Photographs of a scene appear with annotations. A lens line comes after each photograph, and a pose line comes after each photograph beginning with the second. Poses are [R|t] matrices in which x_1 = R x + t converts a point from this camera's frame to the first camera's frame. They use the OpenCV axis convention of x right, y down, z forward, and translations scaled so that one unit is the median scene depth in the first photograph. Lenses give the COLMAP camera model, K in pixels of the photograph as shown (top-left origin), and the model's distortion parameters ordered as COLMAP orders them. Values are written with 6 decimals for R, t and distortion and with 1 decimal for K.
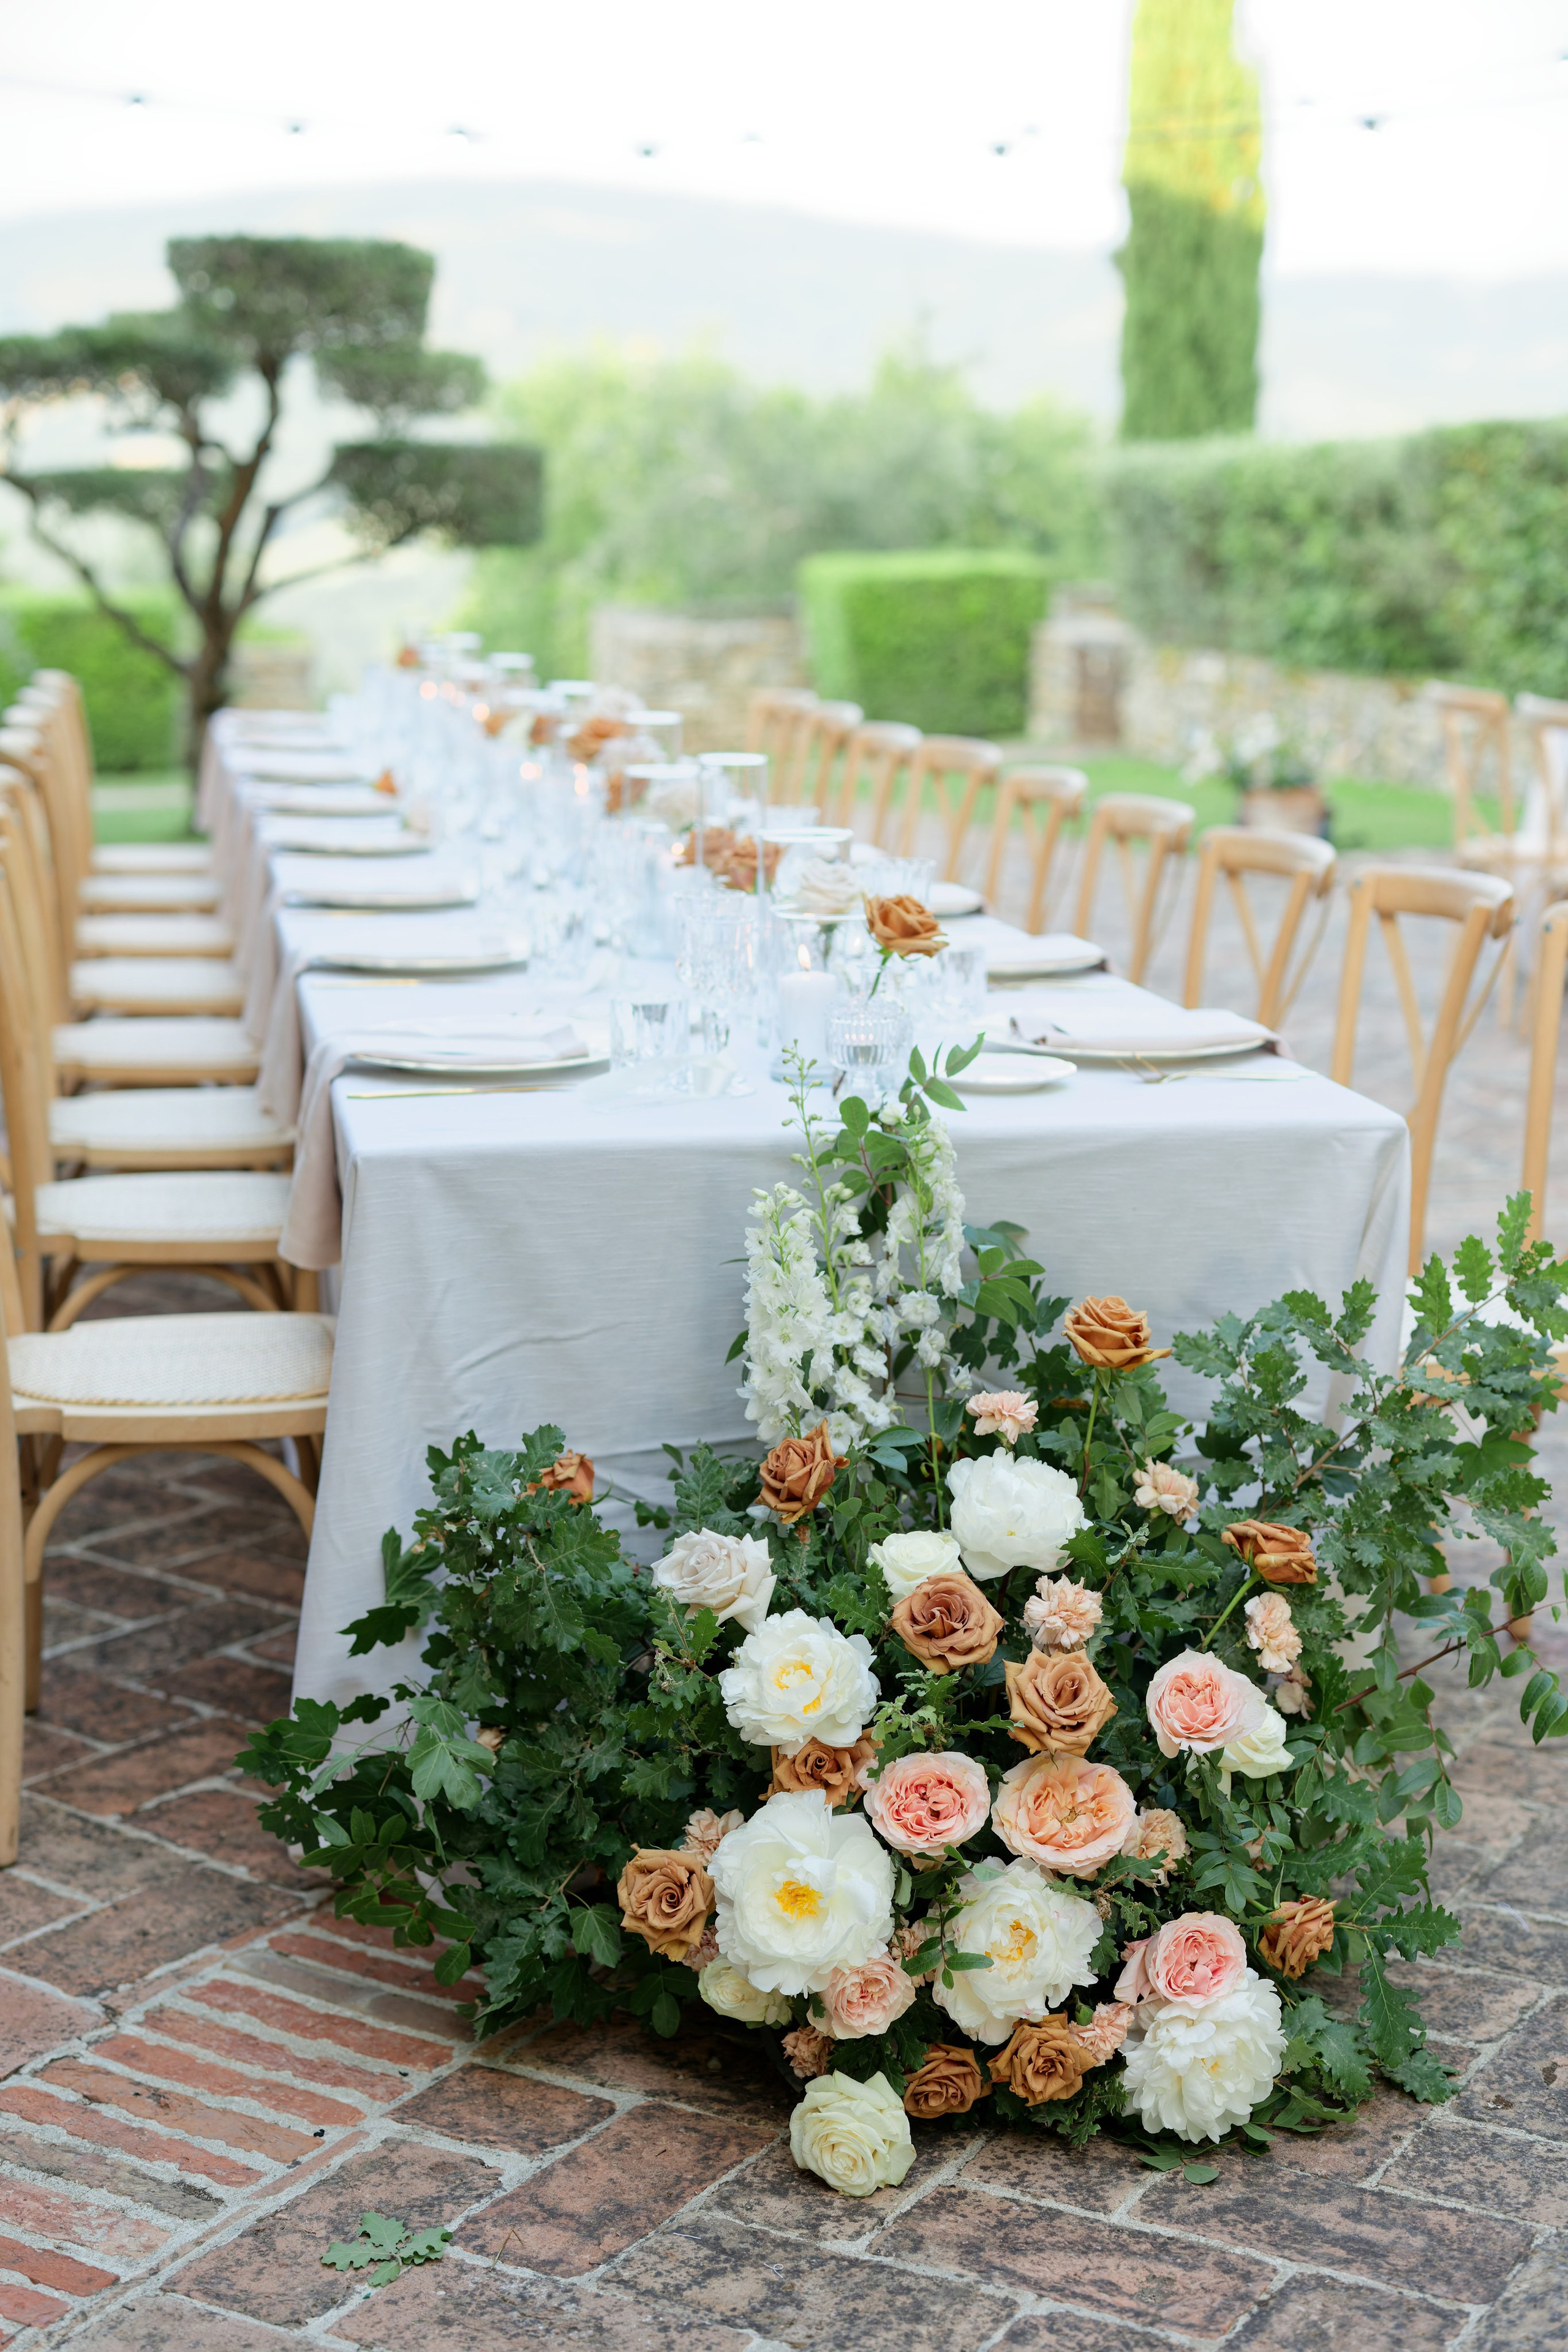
lens RADIAL K [[3505.3, 0, 784.9], [0, 3505.3, 1188.6], [0, 0, 1]] dist [0.014622, 0.000000]
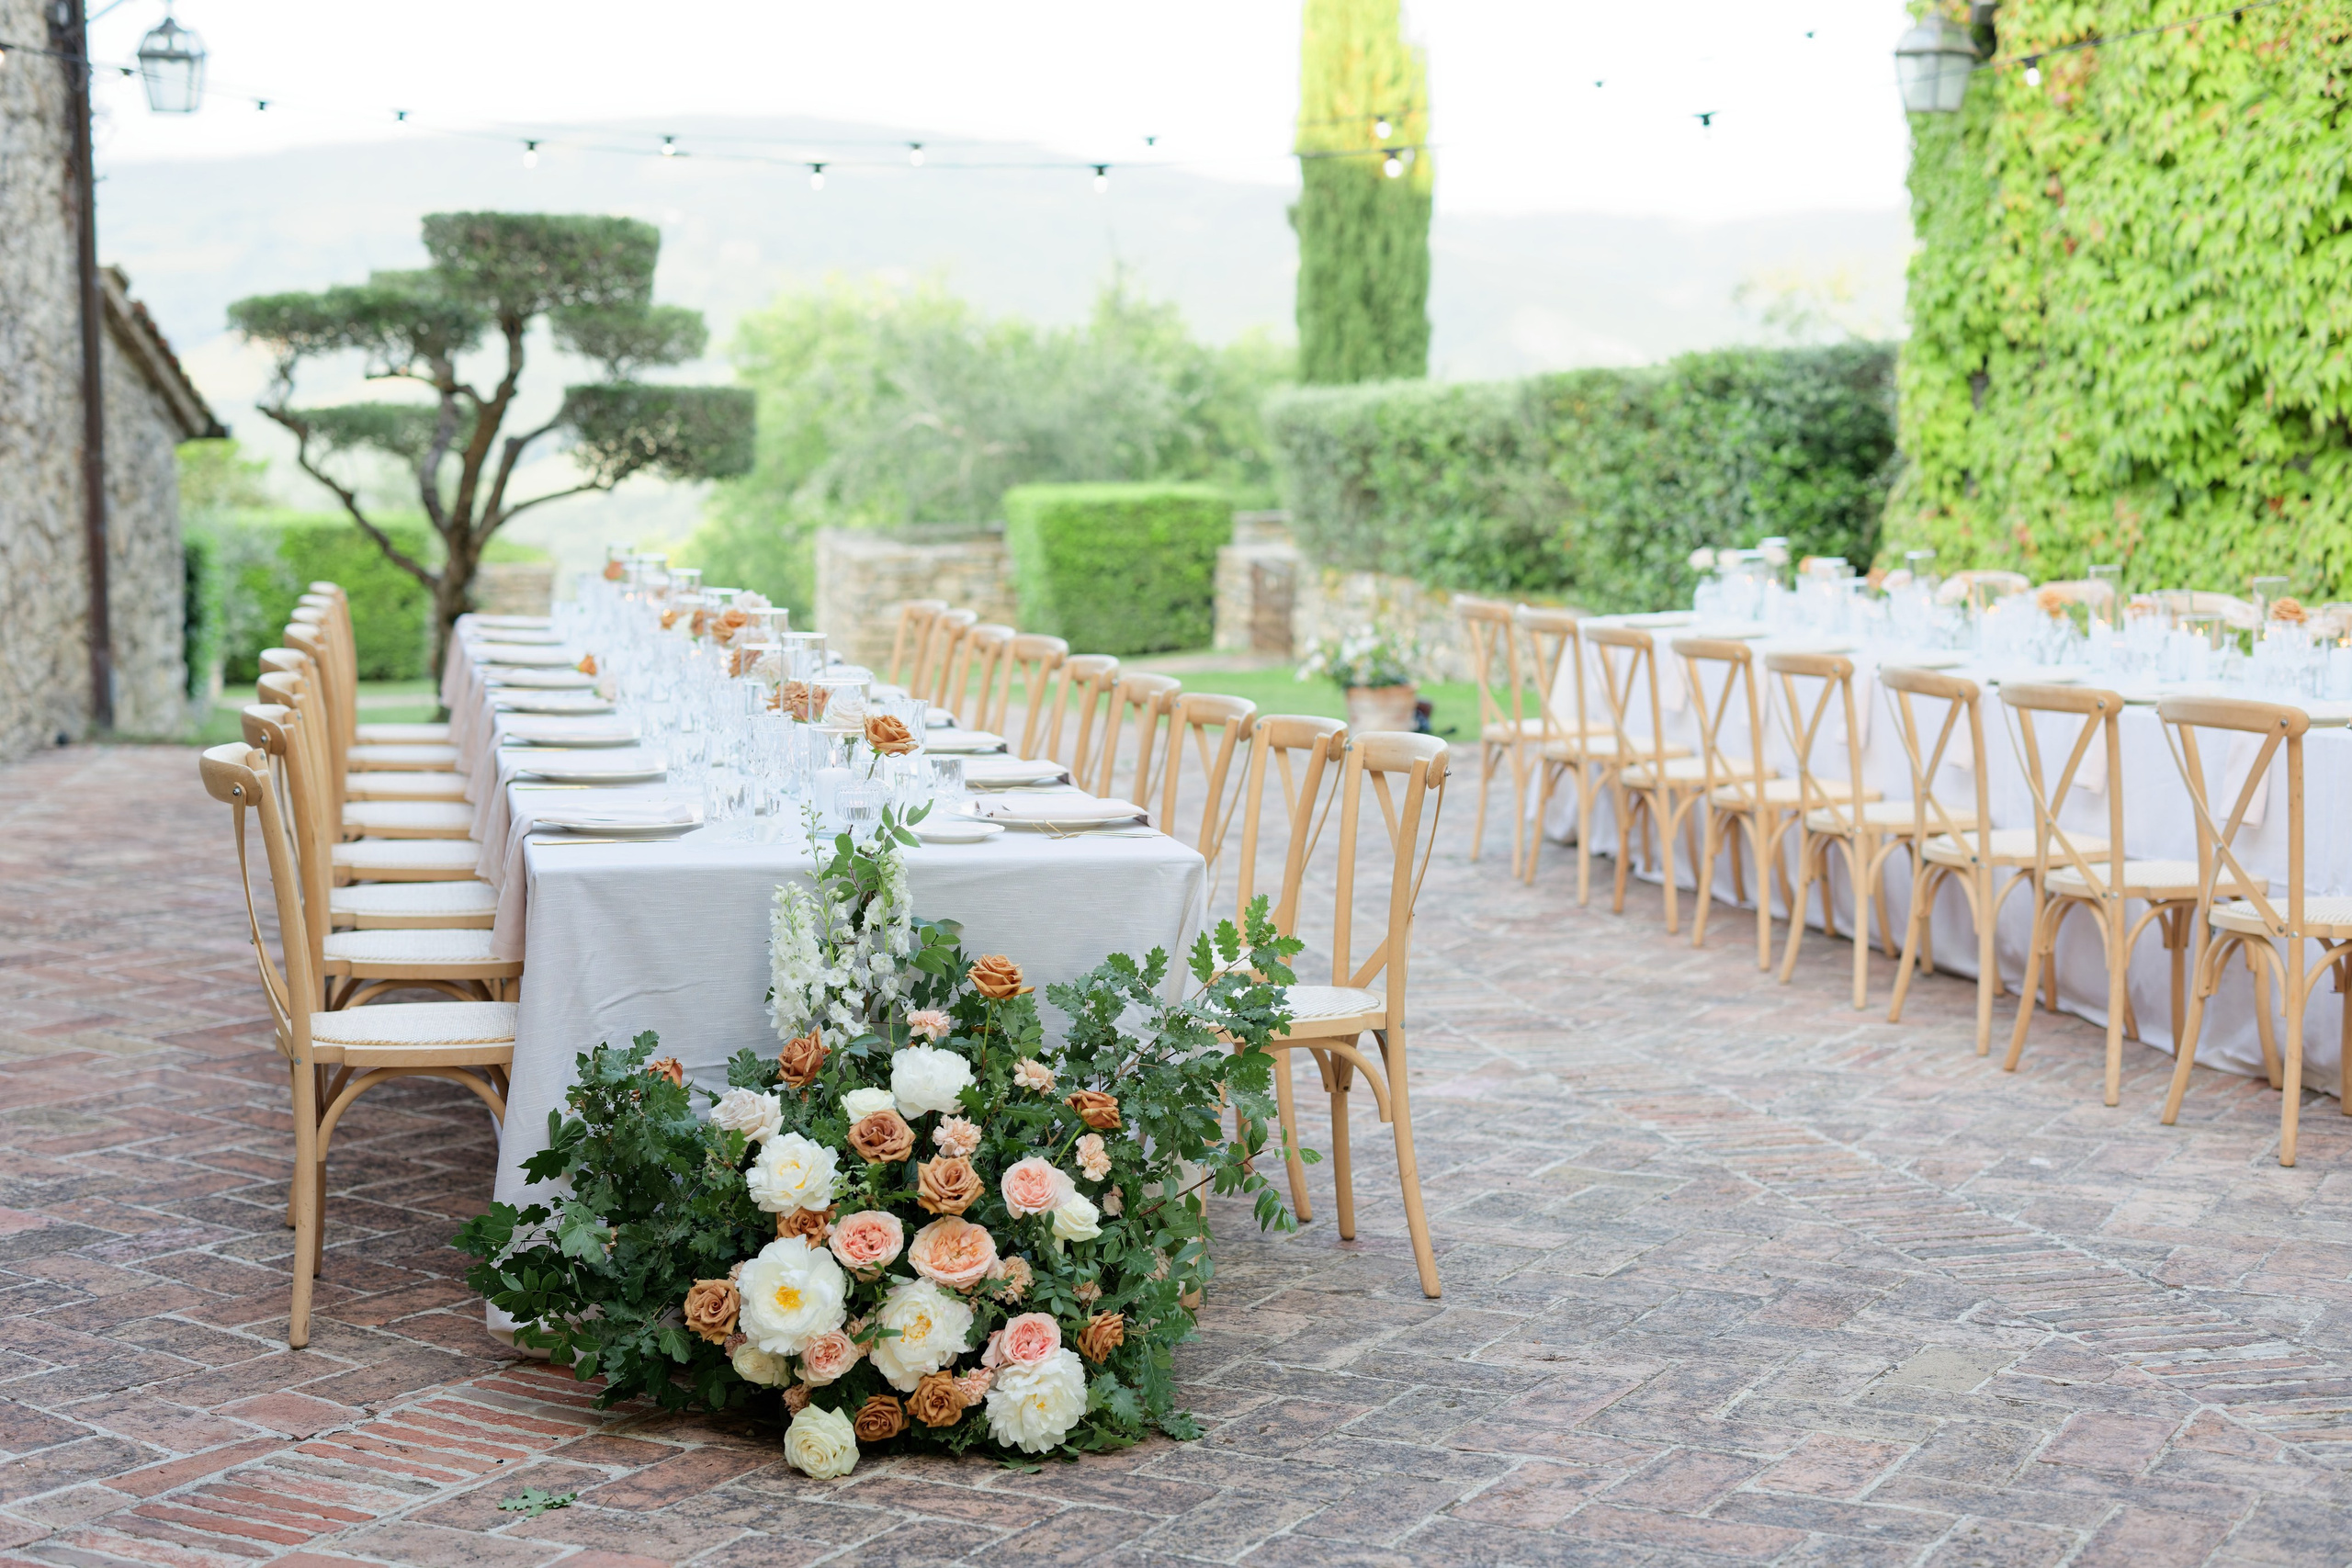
lens RADIAL K [[3504.9, 0, 1155.9], [0, 3504.9, 789.0], [0, 0, 1]] dist [0.014622, 0.000000]
pose [[0.999387, 0.001036, 0.035008, 0.104769], [0.002120, 0.995941, -0.089986, 0.096935], [-0.034959, 0.090005, 0.995328, -0.605295]]
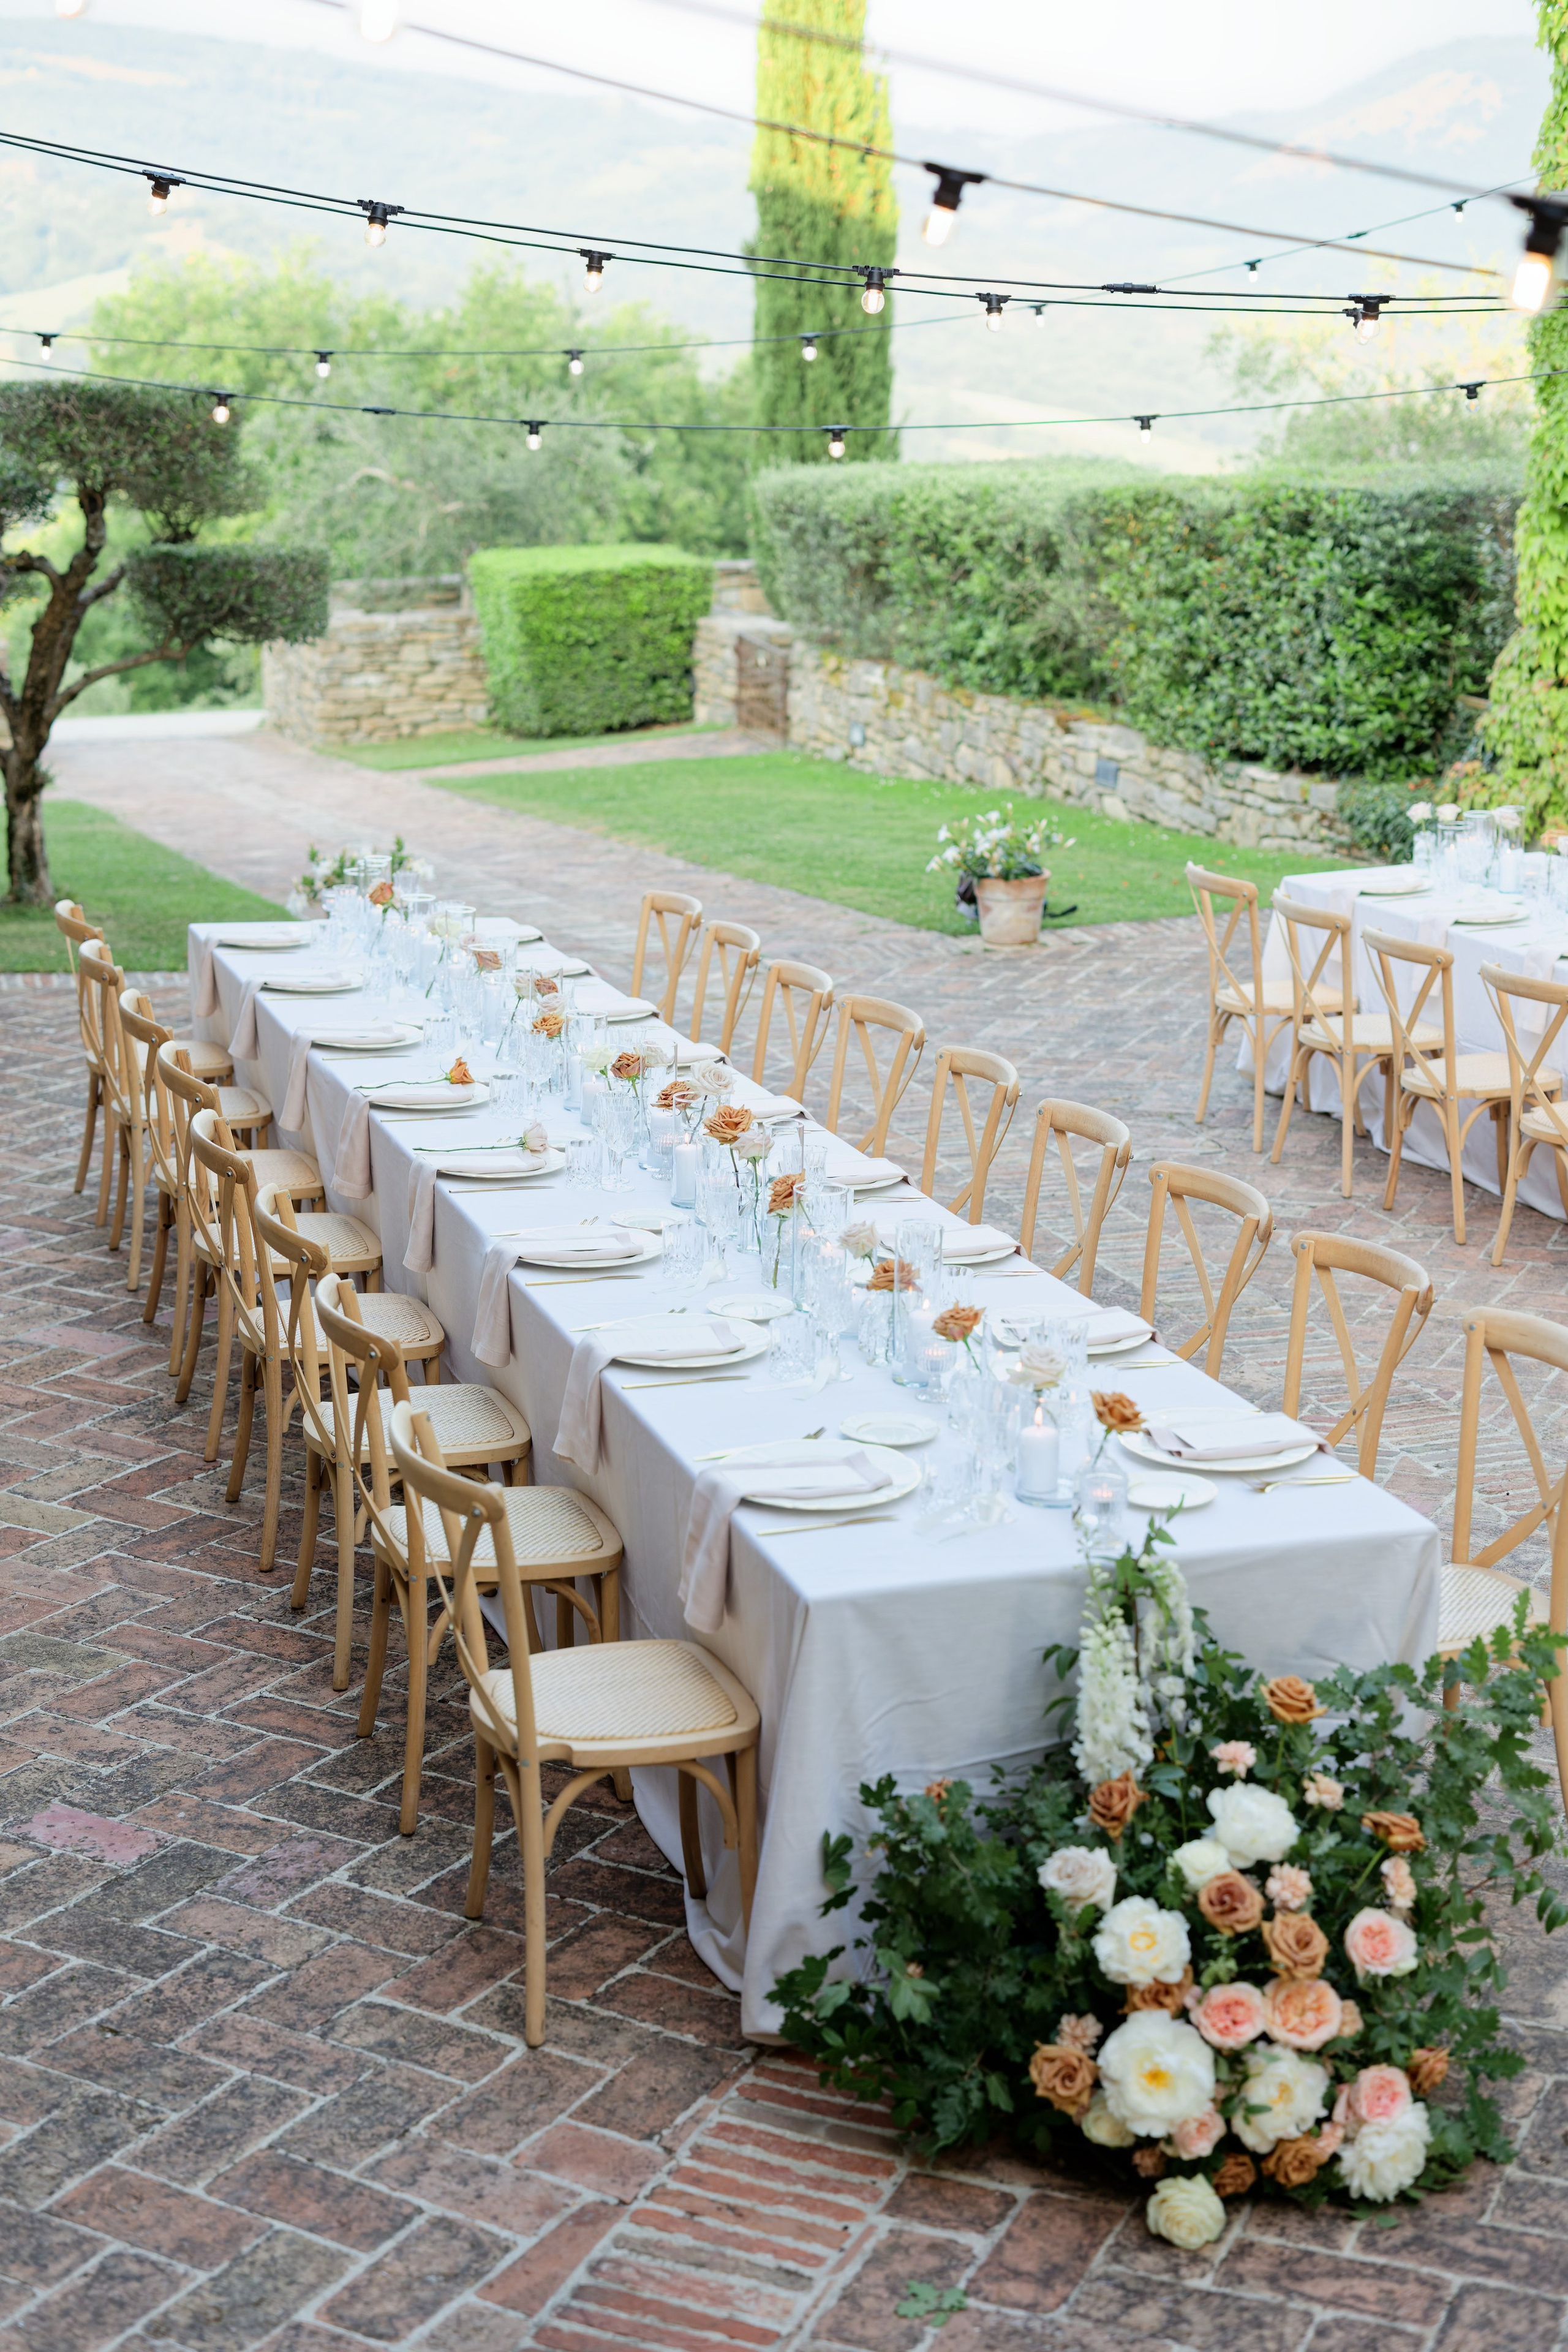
lens RADIAL K [[3505.3, 0, 785.4], [0, 3505.3, 1180.7], [0, 0, 1]] dist [0.014622, 0.000000]
pose [[0.991371, -0.030342, 0.127529, -0.323828], [0.024865, 0.998708, 0.044322, -0.264022], [-0.128709, -0.040768, 0.990844, -0.538194]]
